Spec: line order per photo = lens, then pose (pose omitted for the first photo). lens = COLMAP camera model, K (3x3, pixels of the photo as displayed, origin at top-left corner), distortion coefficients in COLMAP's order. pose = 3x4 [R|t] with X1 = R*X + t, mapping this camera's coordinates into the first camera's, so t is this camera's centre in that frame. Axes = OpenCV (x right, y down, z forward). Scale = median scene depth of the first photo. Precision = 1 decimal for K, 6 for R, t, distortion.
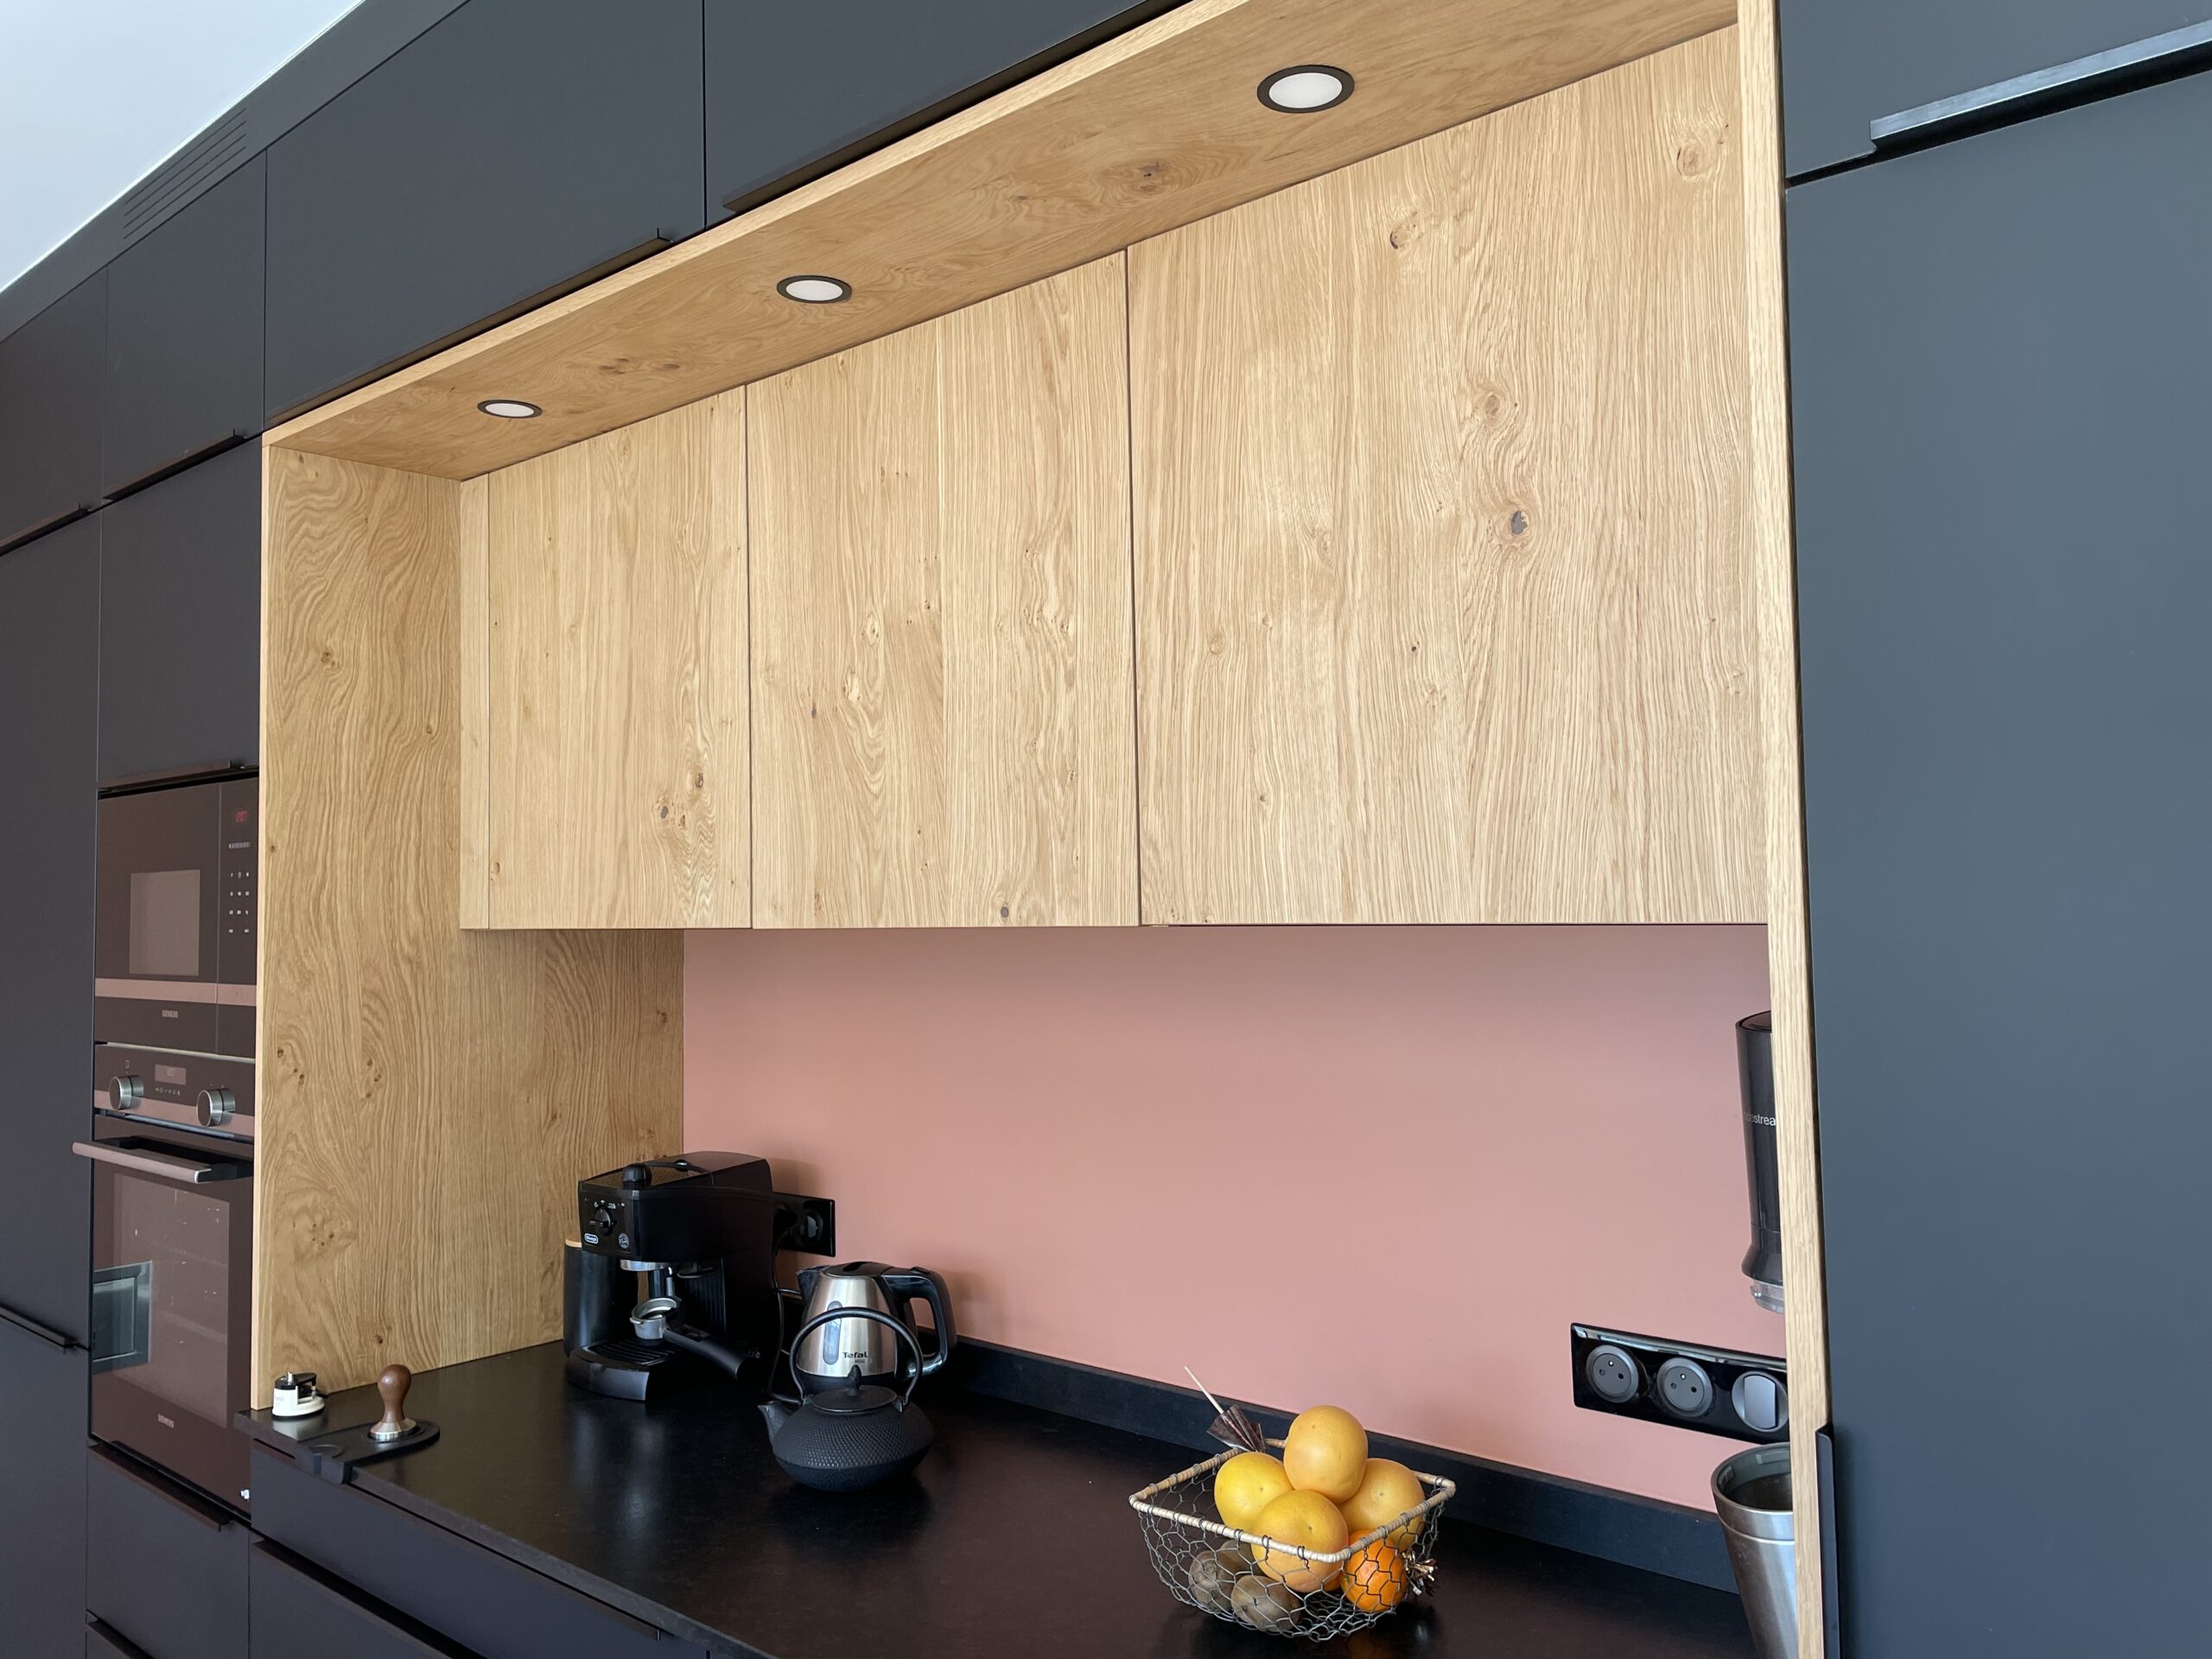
lens RADIAL K [[1688.4, 0, 1112.8], [0, 1688.4, 807.4], [0, 0, 1]] dist [0.094305, -0.127058]
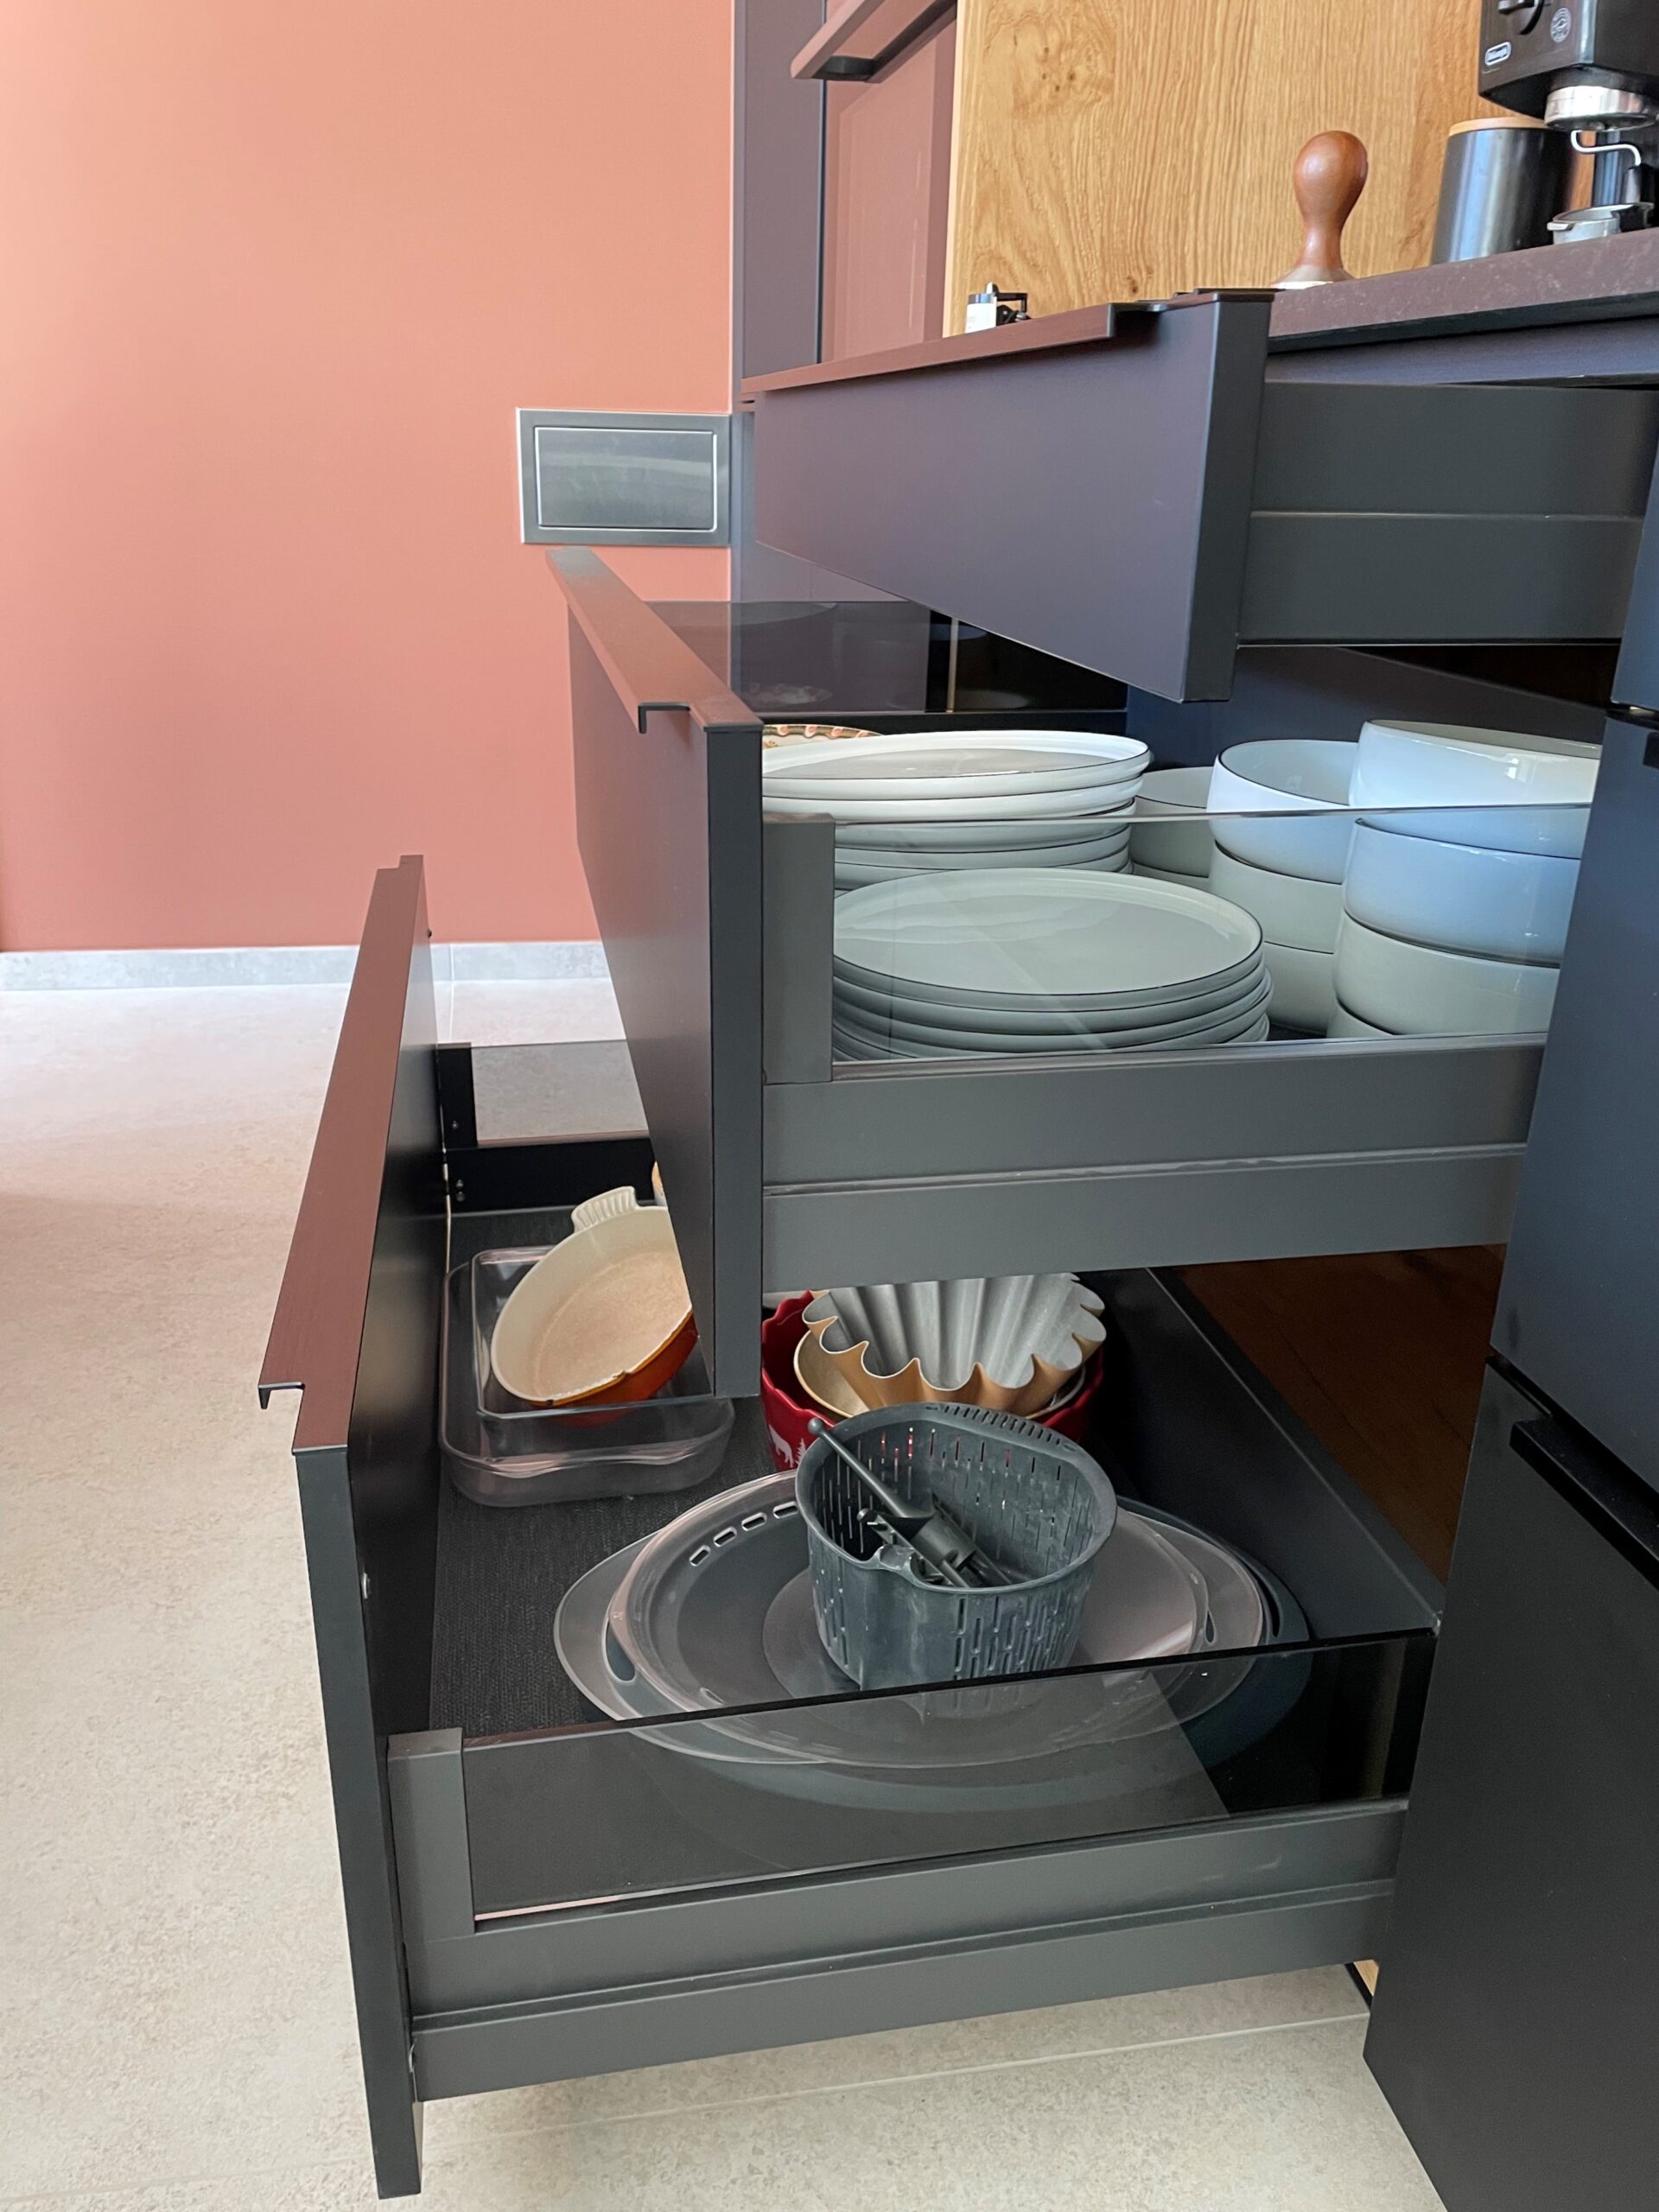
lens RADIAL K [[1688.4, 0, 818.0], [0, 1688.4, 1091.3], [0, 0, 1]] dist [0.094305, -0.127058]
pose [[0.788403, 0.246008, -0.563826, -0.114327], [-0.001283, 0.917210, 0.398402, 0.401850], [0.615157, -0.313378, 0.723447, 0.469943]]
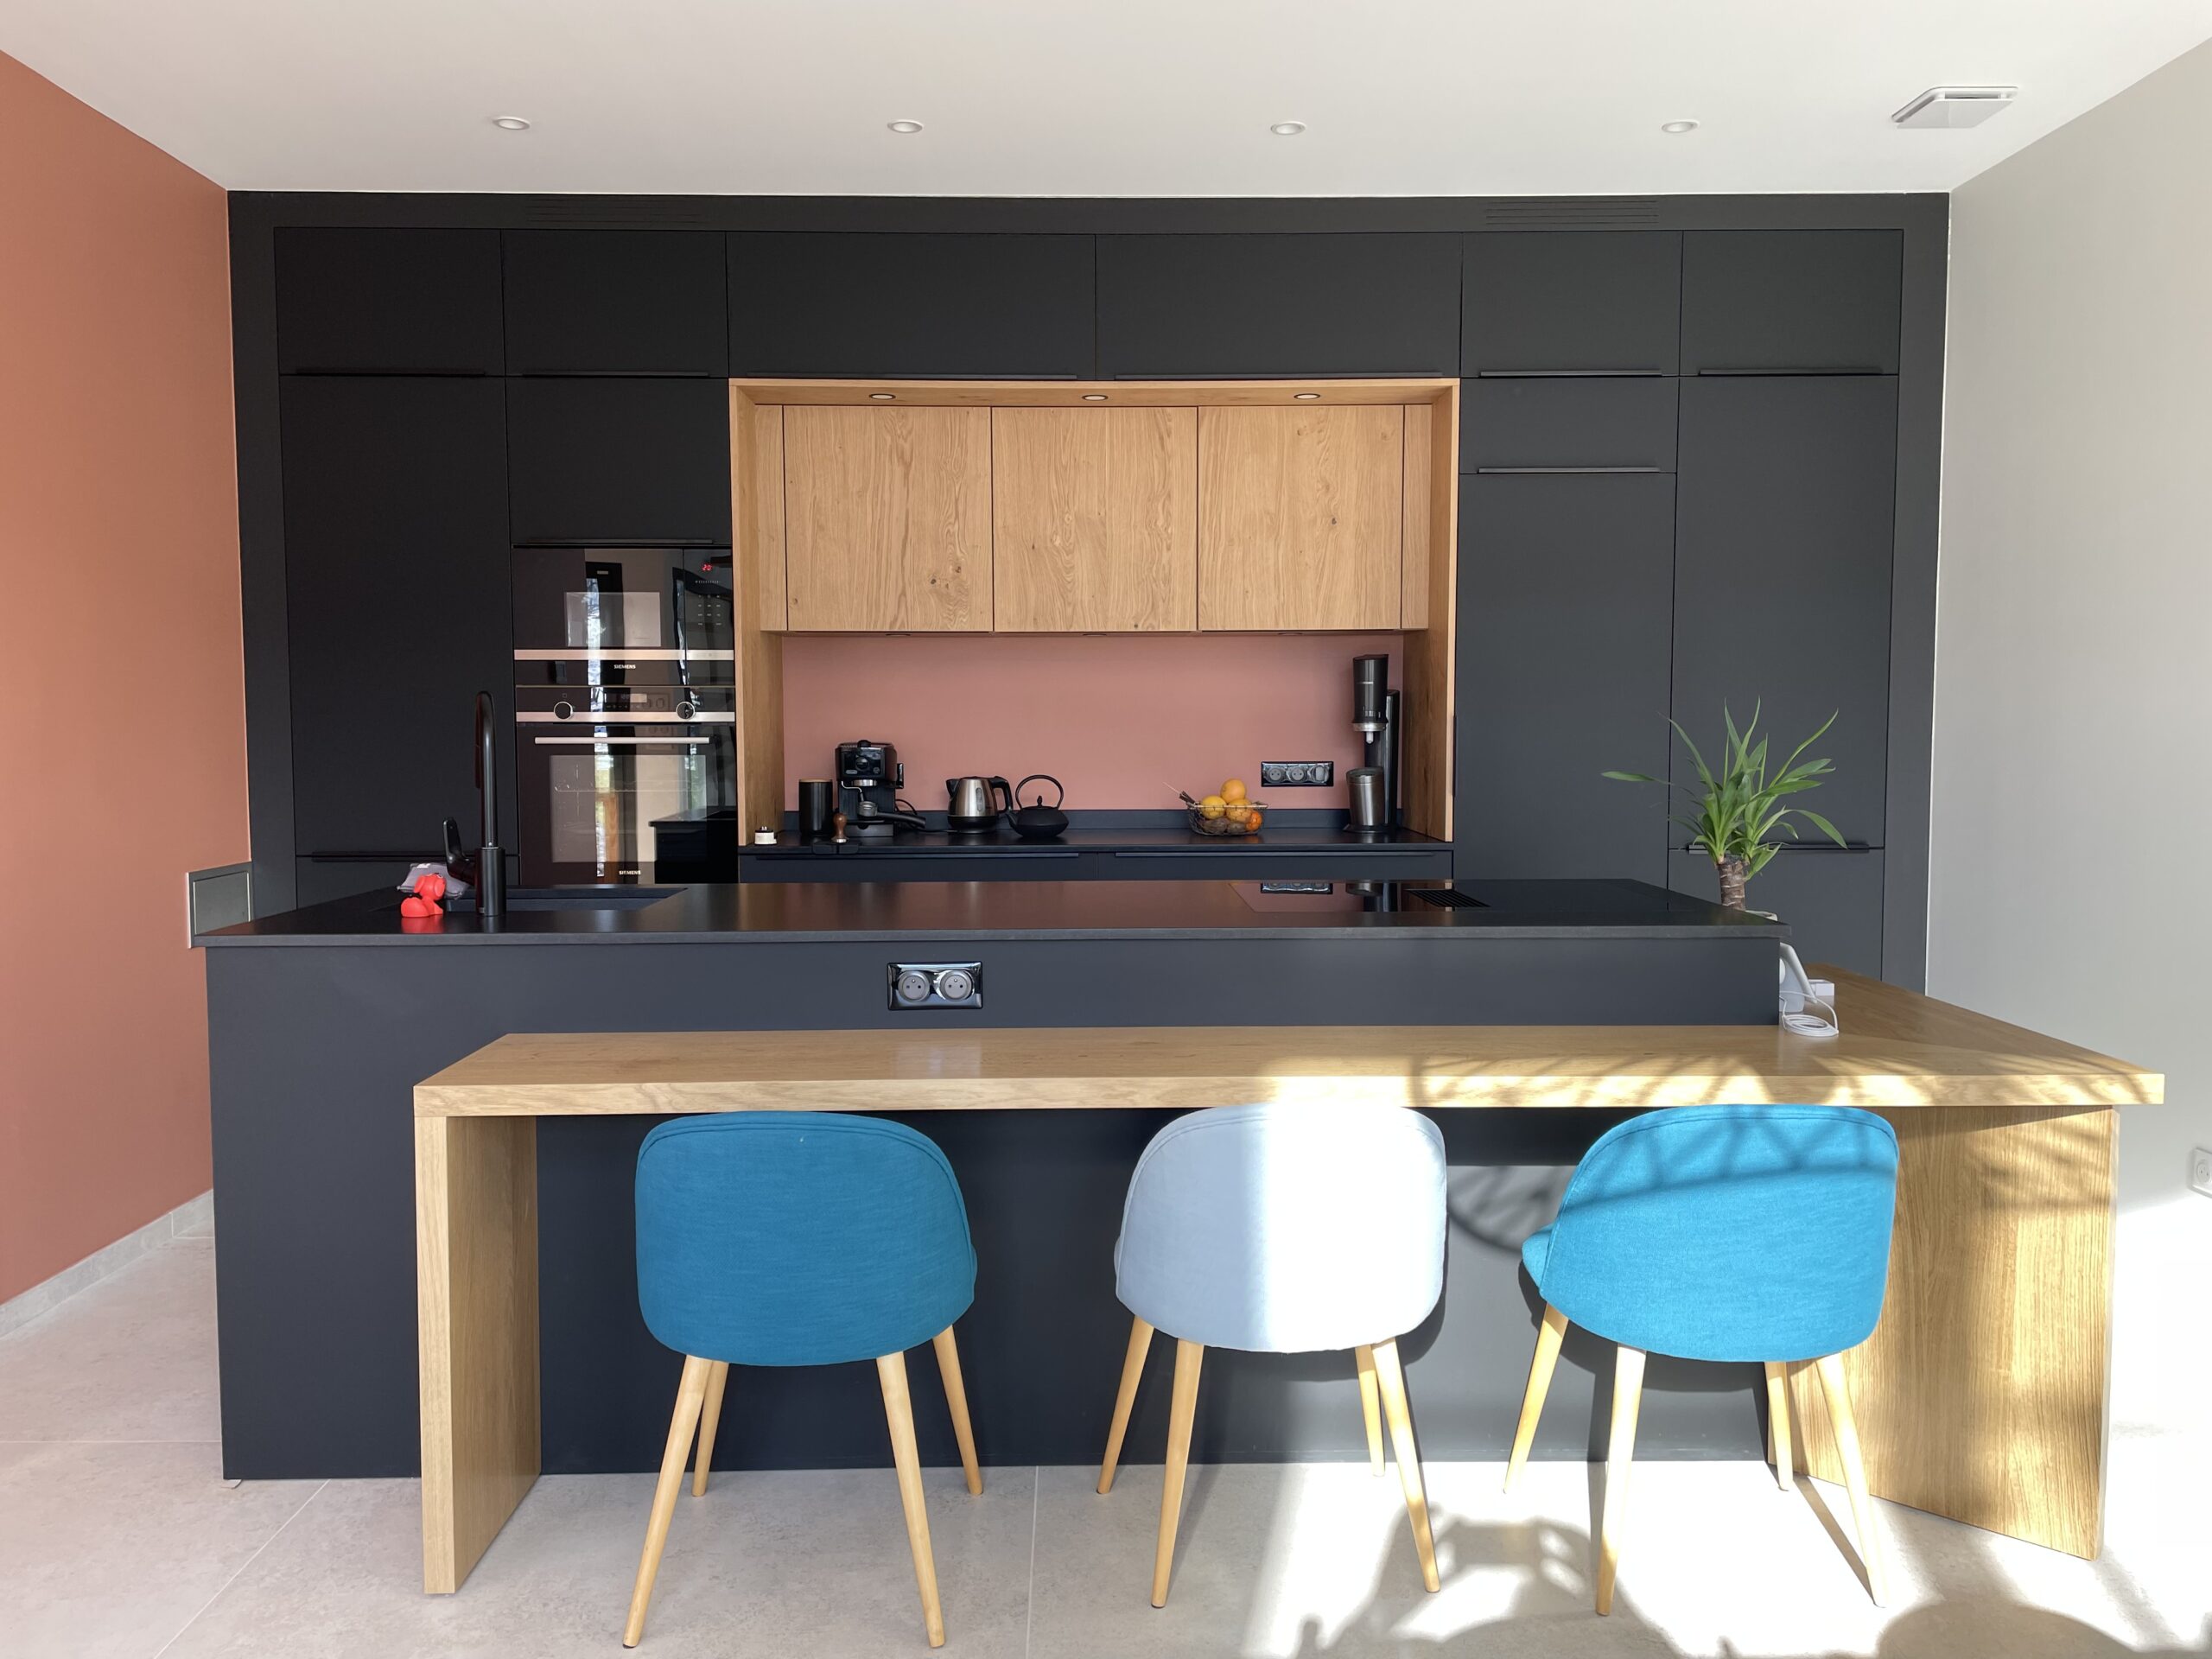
lens RADIAL K [[1688.4, 0, 1112.4], [0, 1688.4, 832.1], [0, 0, 1]] dist [0.094305, -0.127058]
pose [[0.729689, -0.034077, 0.682929, -1.873307], [-0.046599, 0.993957, 0.099387, 0.114055], [-0.682189, -0.104346, 0.723692, -1.000346]]
